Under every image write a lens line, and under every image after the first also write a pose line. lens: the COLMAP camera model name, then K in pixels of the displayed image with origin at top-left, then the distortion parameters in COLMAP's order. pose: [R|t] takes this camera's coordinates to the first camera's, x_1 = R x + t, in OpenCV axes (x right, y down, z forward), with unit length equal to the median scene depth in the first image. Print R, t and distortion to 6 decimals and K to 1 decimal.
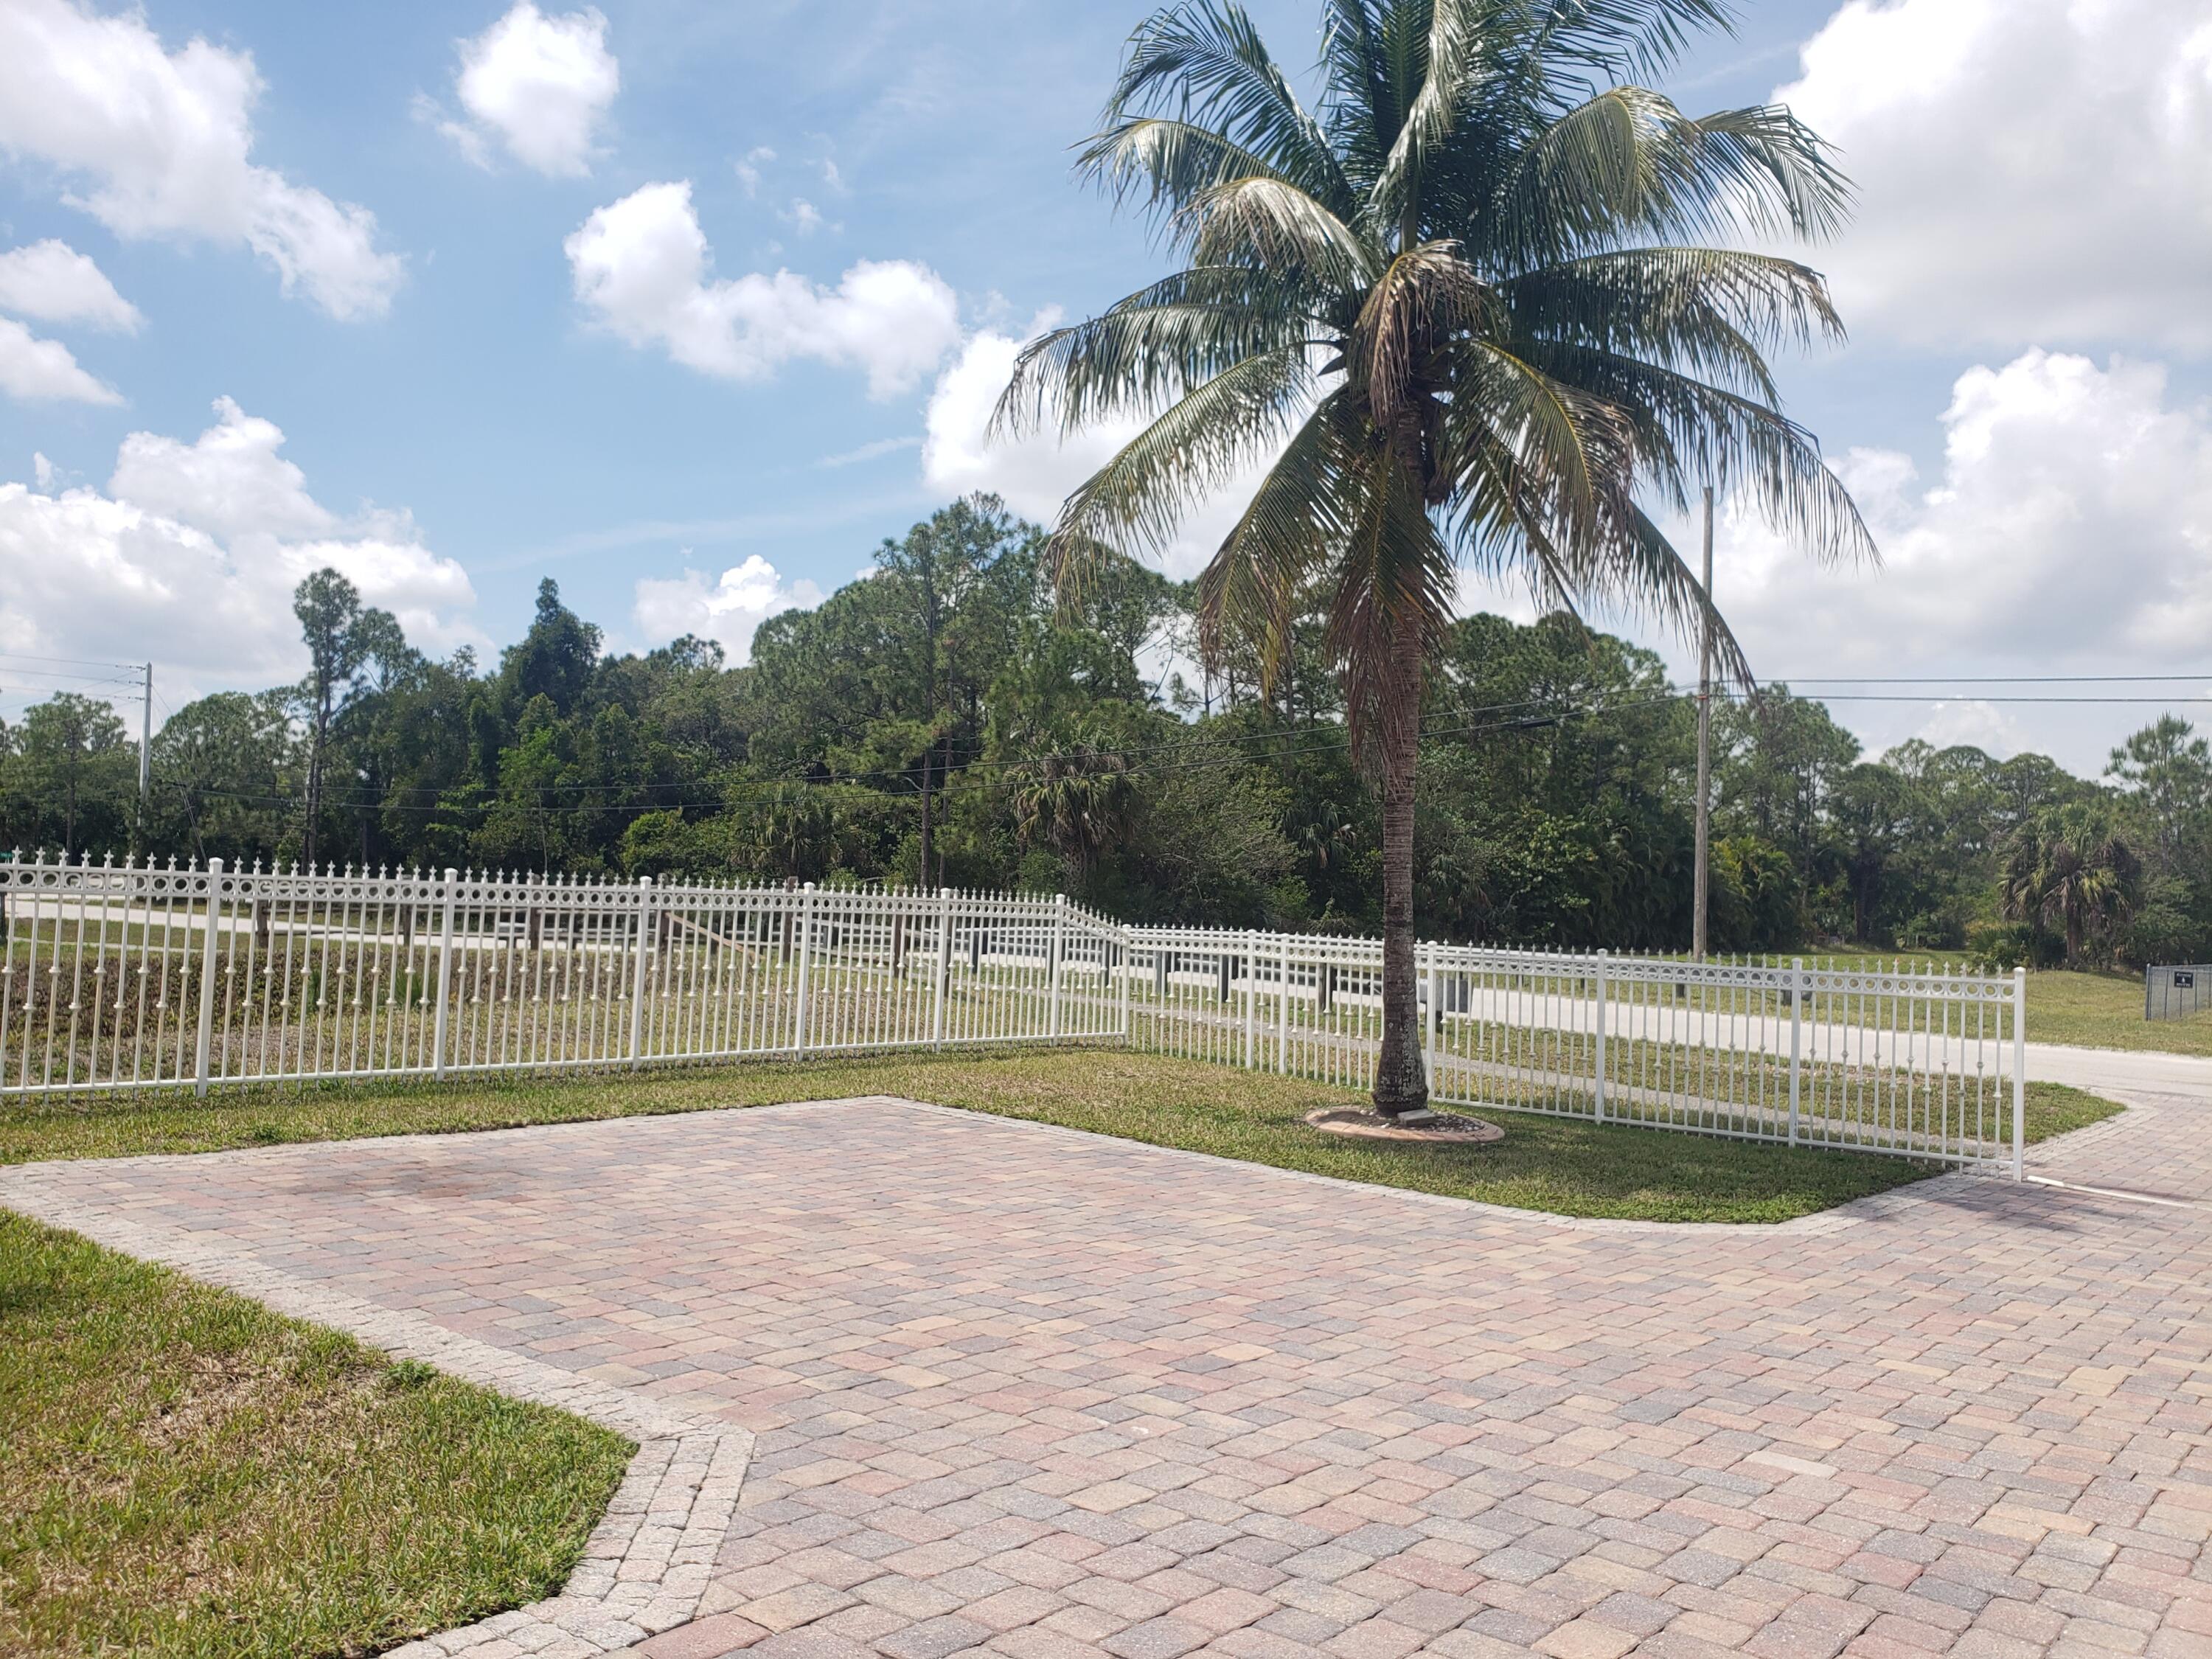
lens RADIAL K [[1729.1, 0, 1099.8], [0, 1729.1, 812.3], [0, 0, 1]] dist [-0.015702, 0.041896]
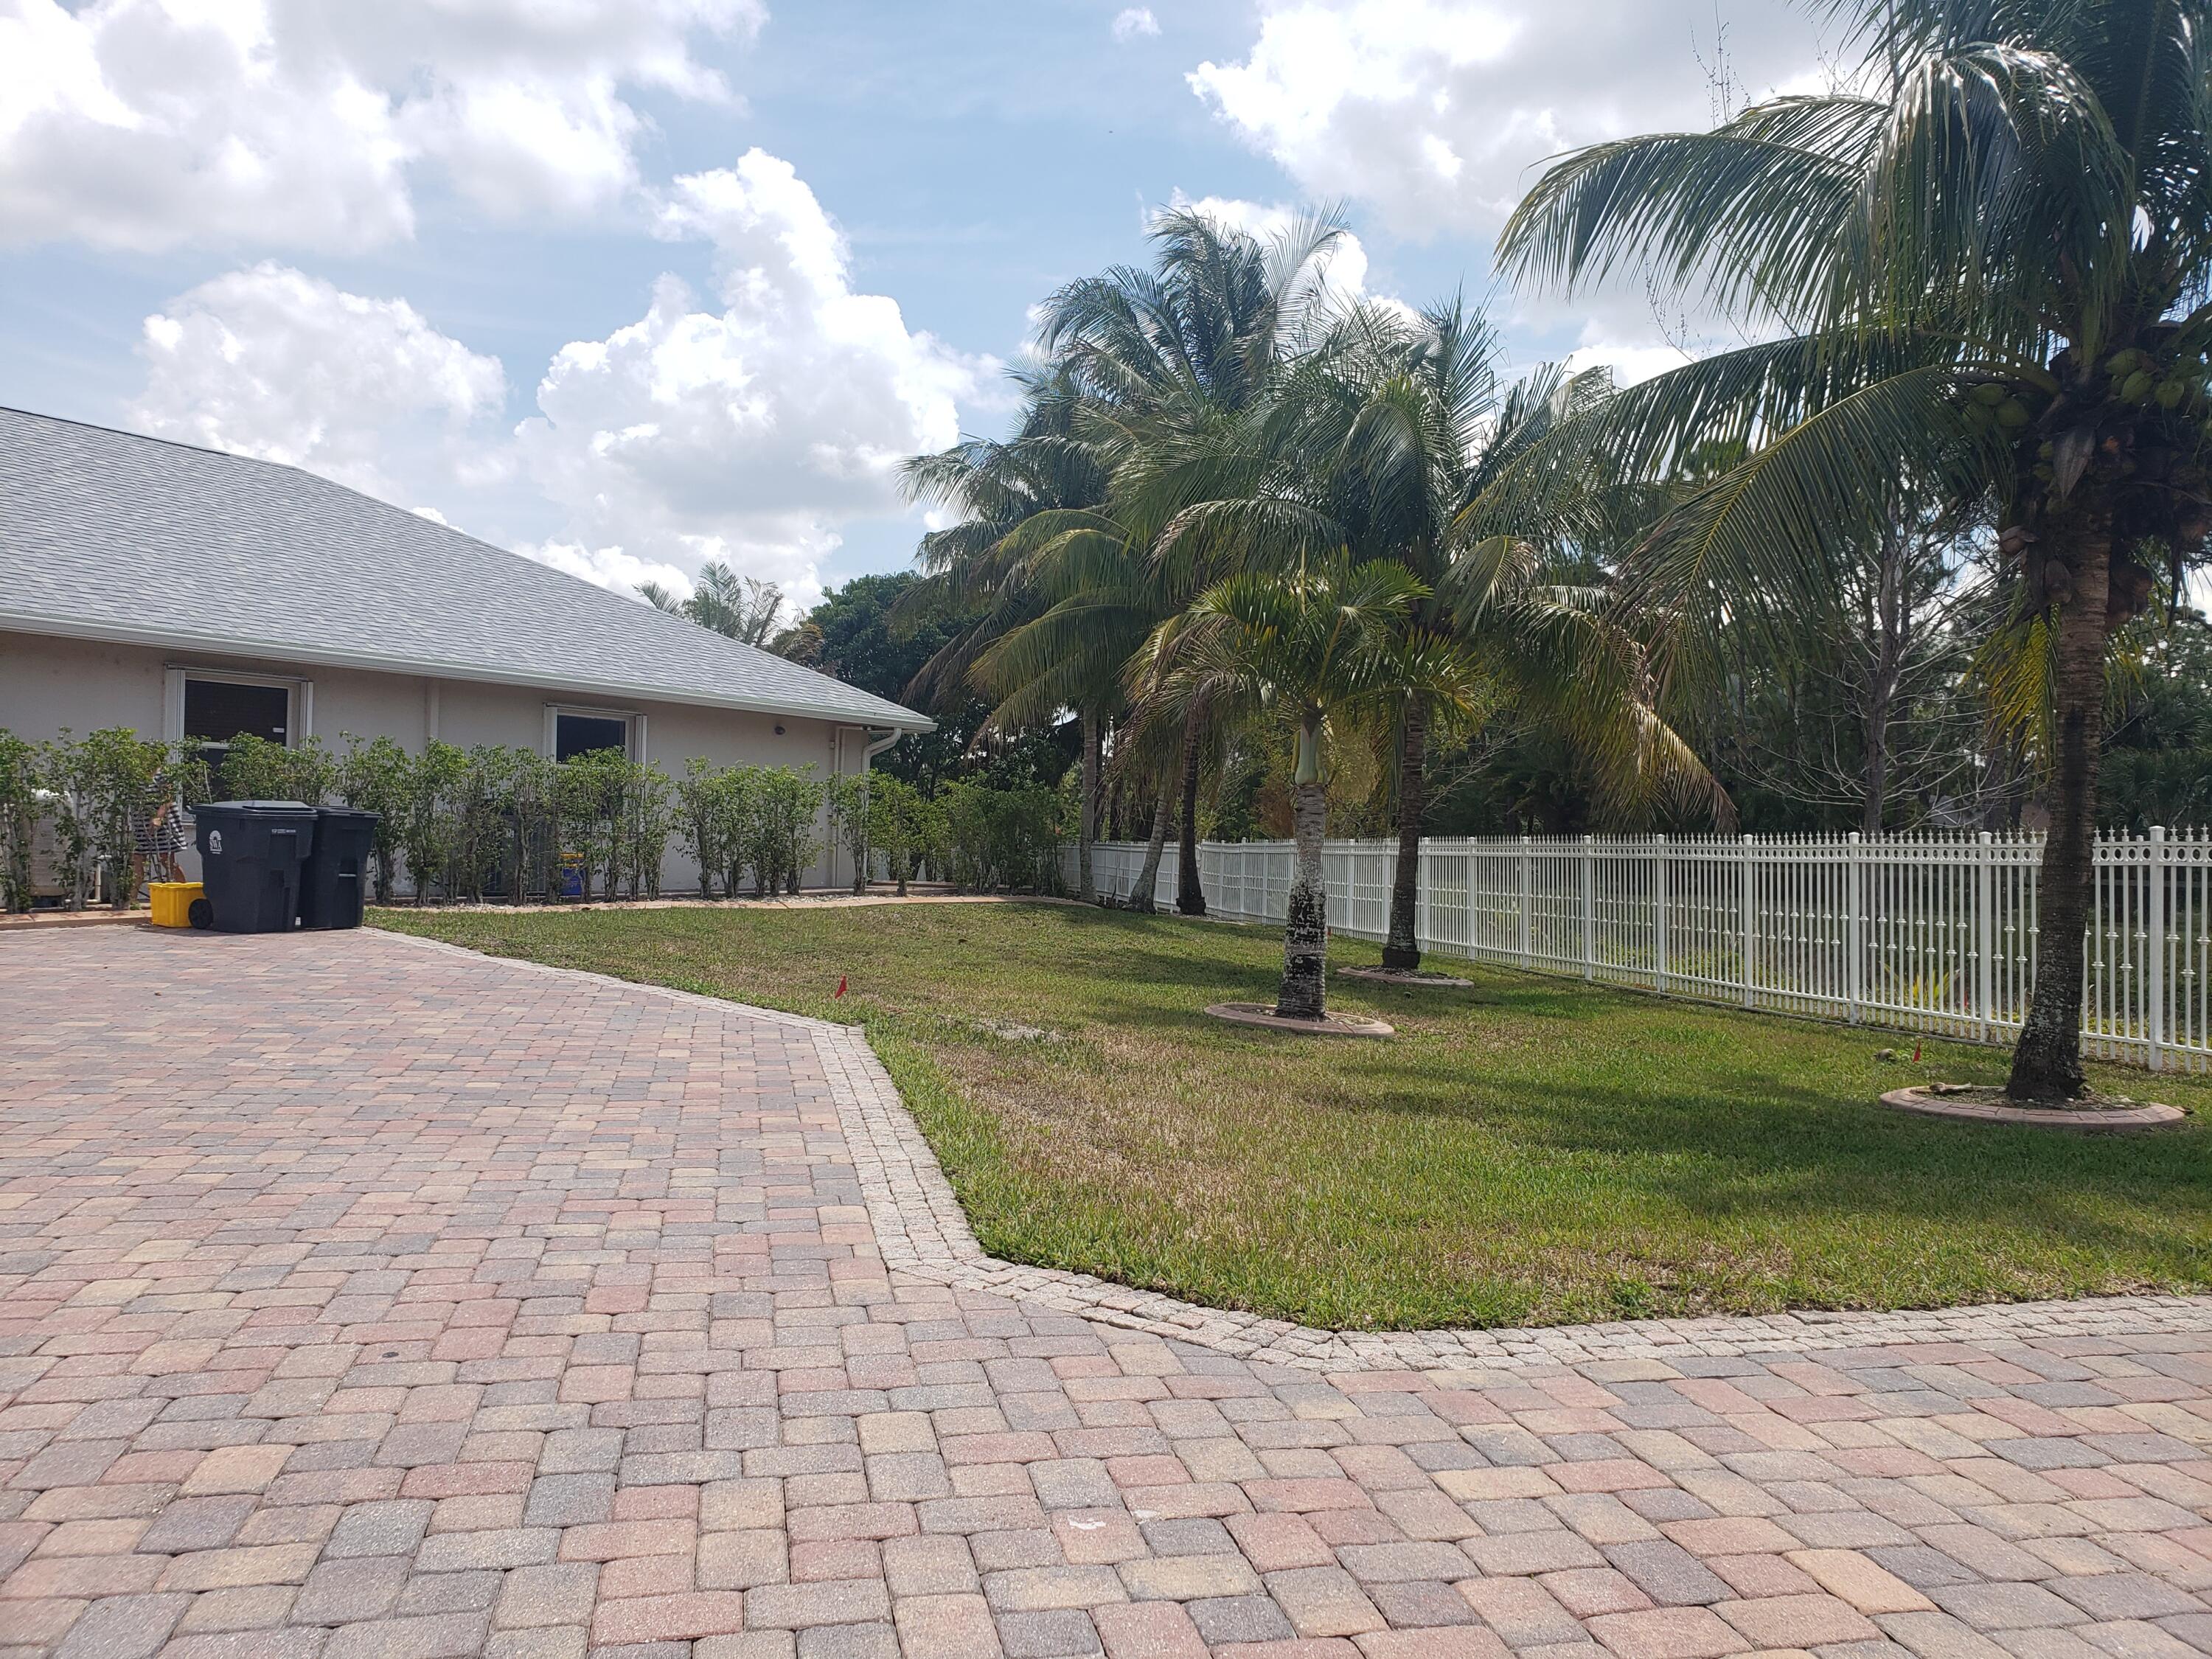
lens RADIAL K [[1646.1, 0, 1106.0], [0, 1646.1, 829.5], [0, 0, 1]] dist [0.084029, -0.000167]
pose [[-0.611466, -0.040912, -0.790212, 0.582139], [0.010897, 0.998132, -0.060109, 0.140925], [0.791196, -0.045365, -0.609878, 1.527524]]
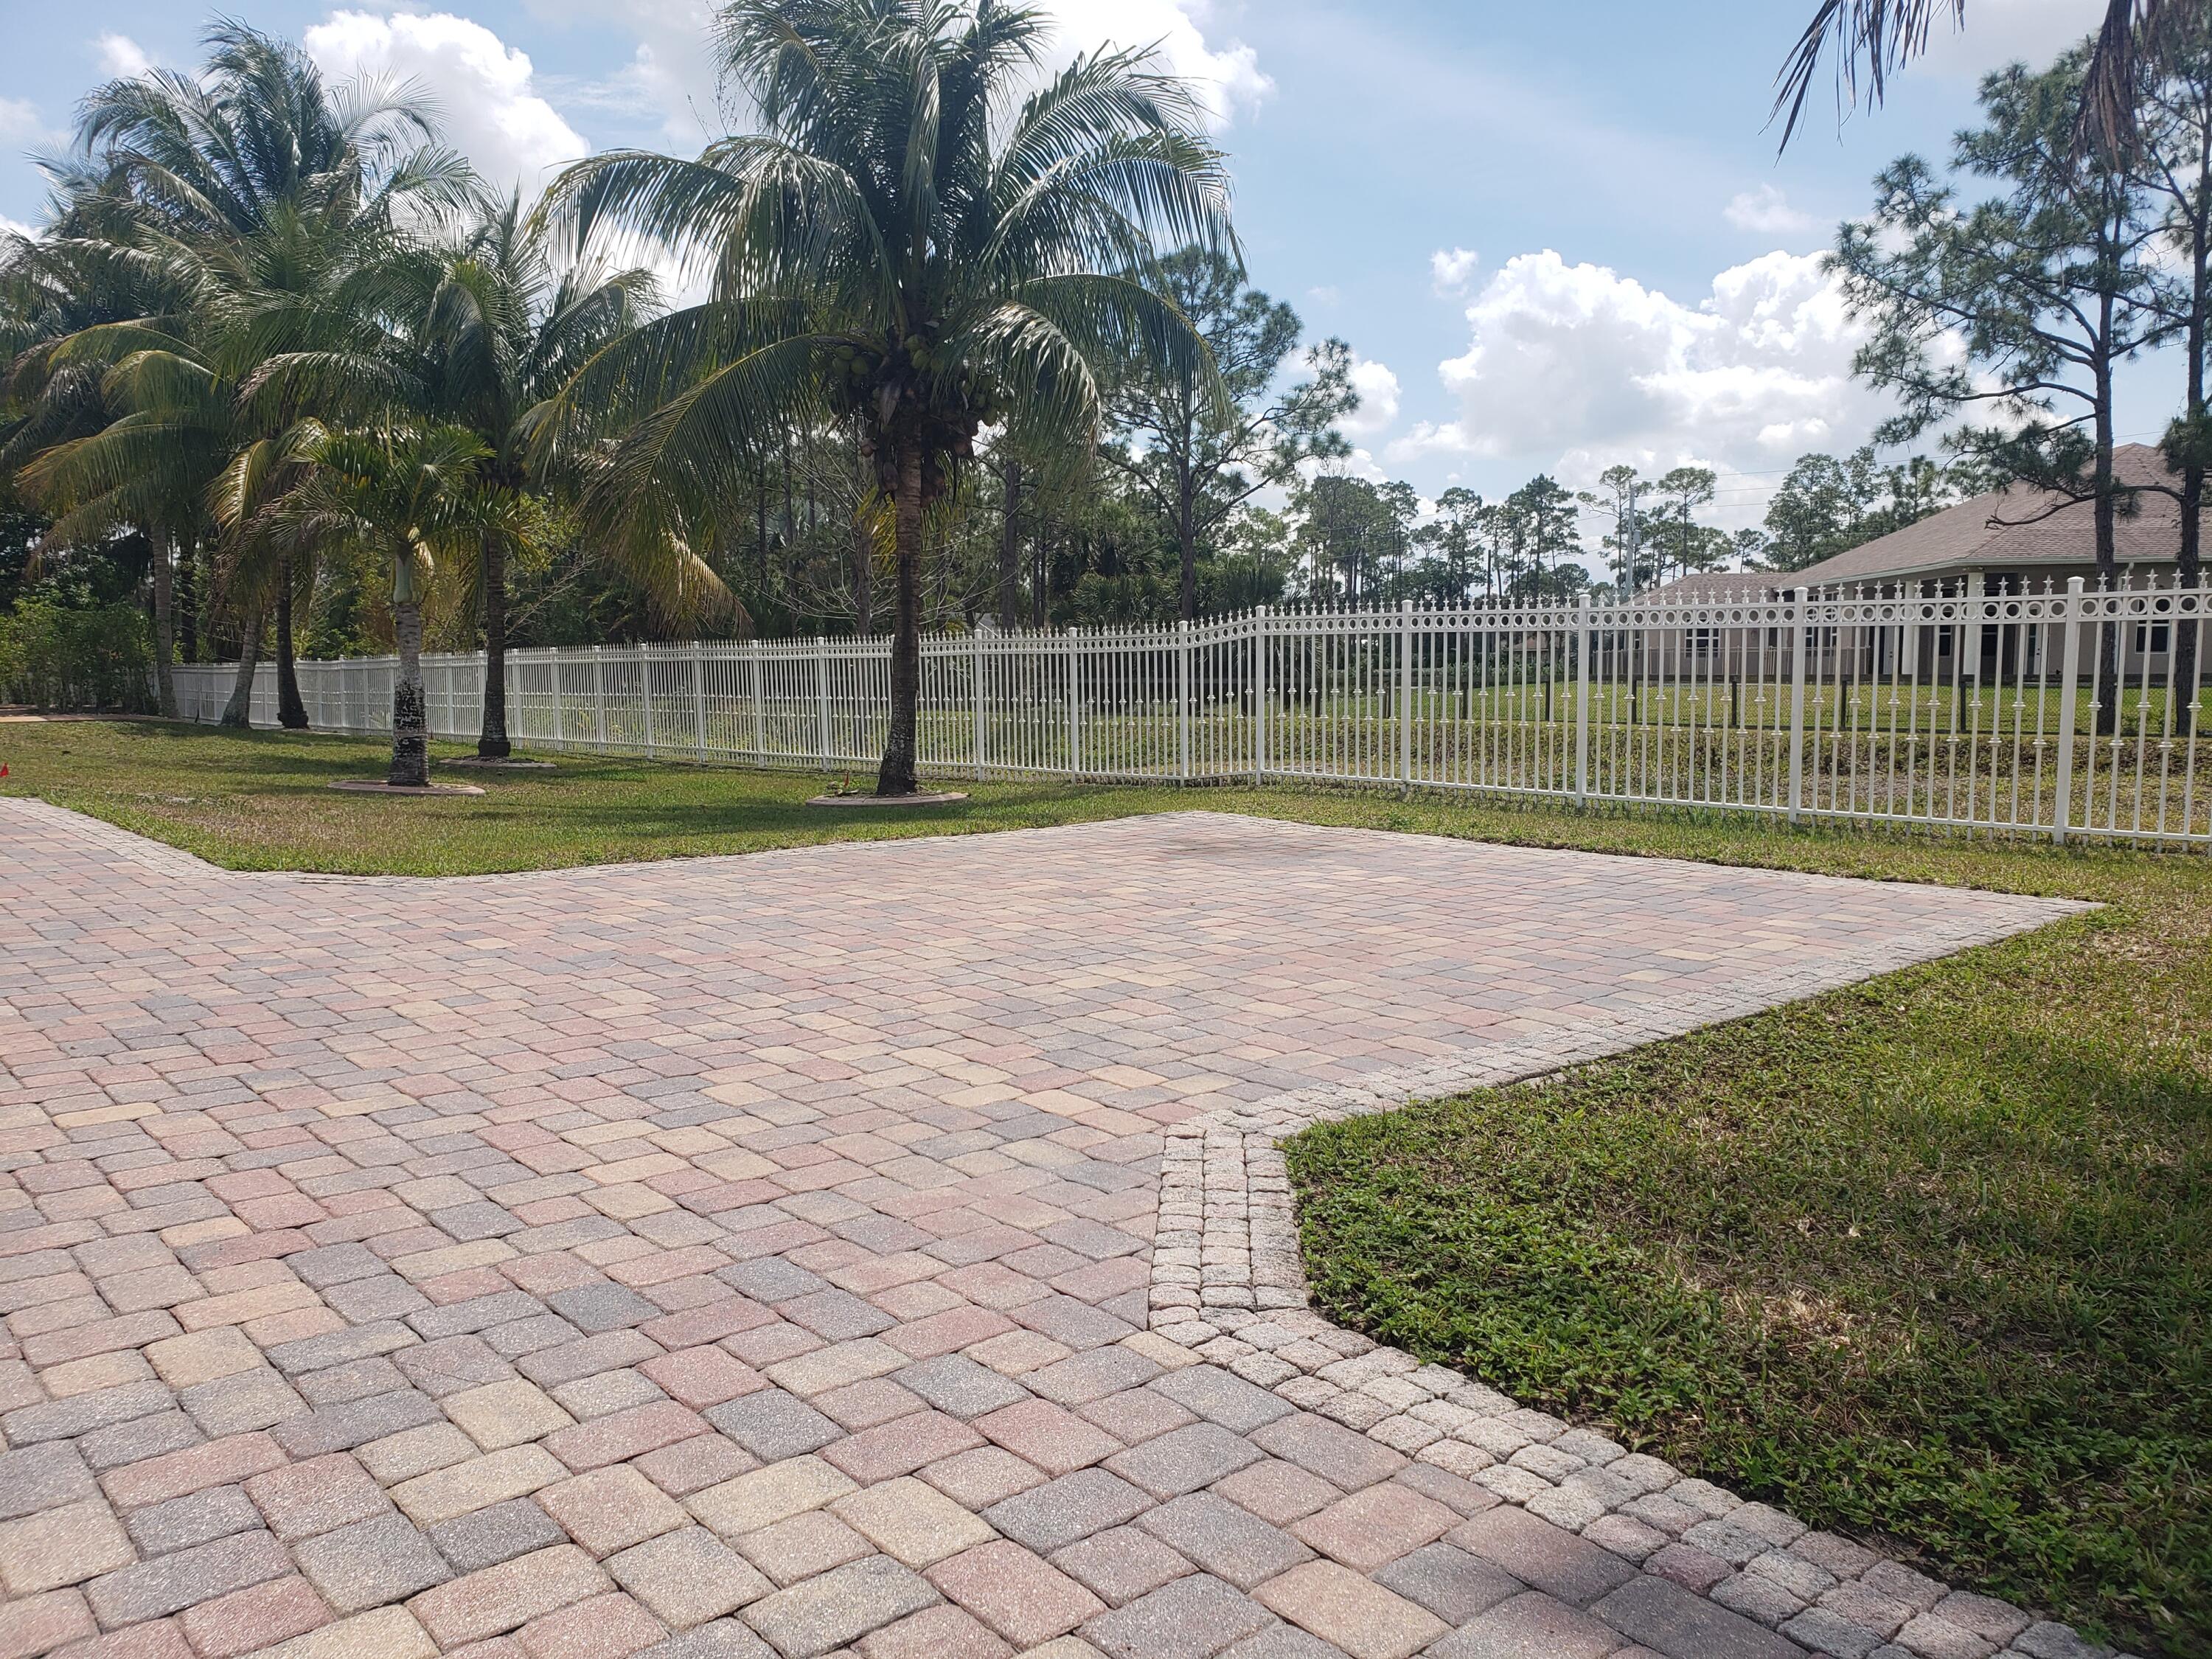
lens RADIAL K [[1729.1, 0, 1099.8], [0, 1729.1, 812.3], [0, 0, 1]] dist [-0.015702, 0.041896]
pose [[-0.155546, 0.061053, -0.985940, 1.399848], [0.059279, 0.996866, 0.052377, 0.218553], [0.986048, -0.050299, -0.158678, 2.008028]]
